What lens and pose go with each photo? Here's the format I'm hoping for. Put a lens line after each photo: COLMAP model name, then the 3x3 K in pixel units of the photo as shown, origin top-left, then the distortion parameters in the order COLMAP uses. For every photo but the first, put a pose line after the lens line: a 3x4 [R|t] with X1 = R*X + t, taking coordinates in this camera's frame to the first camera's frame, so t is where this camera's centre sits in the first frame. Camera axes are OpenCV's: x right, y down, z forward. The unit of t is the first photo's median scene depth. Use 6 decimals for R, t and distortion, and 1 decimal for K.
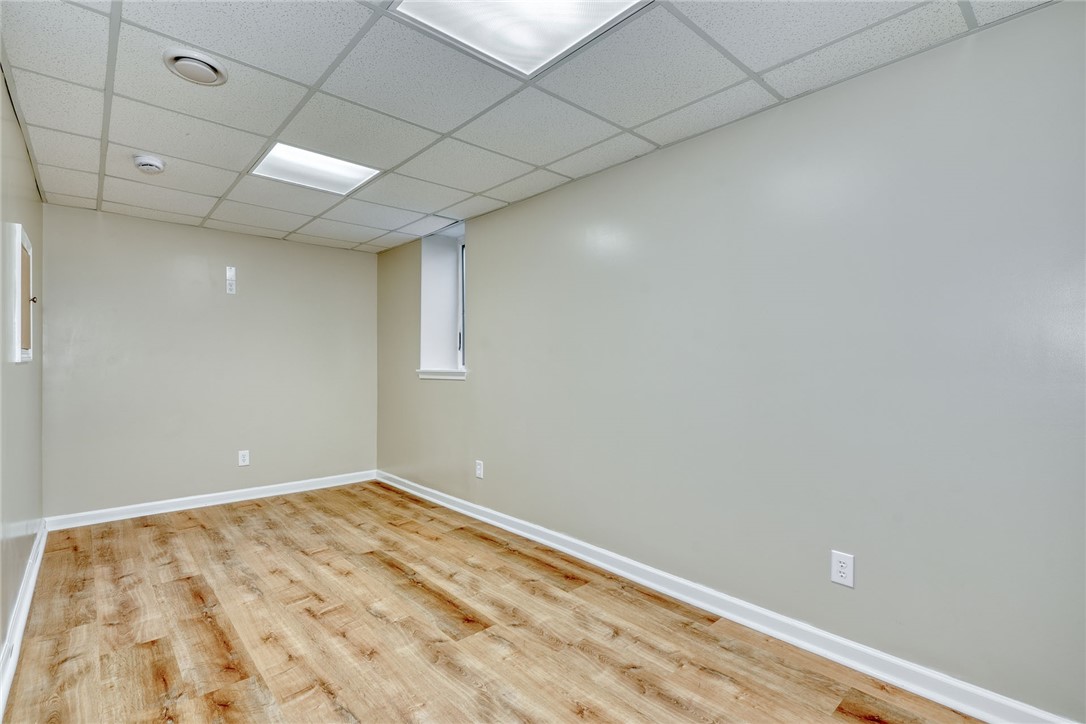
lens RADIAL K [[504.7, 0, 542.3], [0, 504.7, 362.4], [0, 0, 1]] dist [-0.008002, 0.004349]
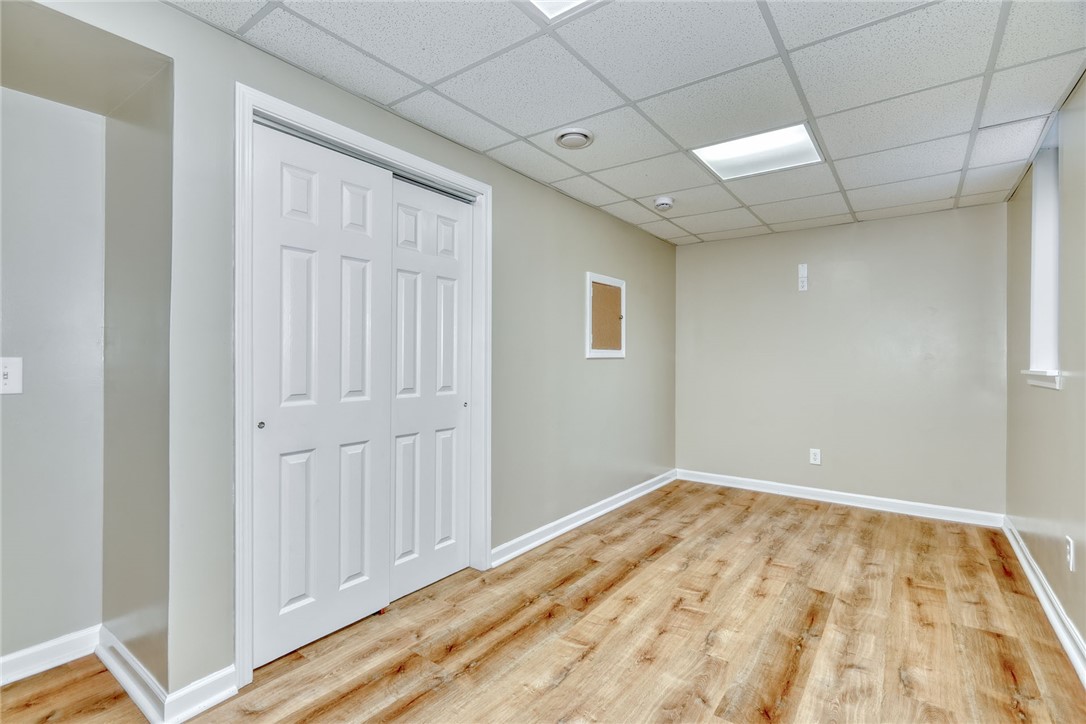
lens RADIAL K [[504.7, 0, 540.9], [0, 504.7, 359.6], [0, 0, 1]] dist [-0.008002, 0.004349]
pose [[0.187350, 0.002242, -0.982291, 0.397495], [-0.002763, 0.999995, 0.001756, 0.001135], [0.982289, 0.002385, 0.187356, 0.428478]]
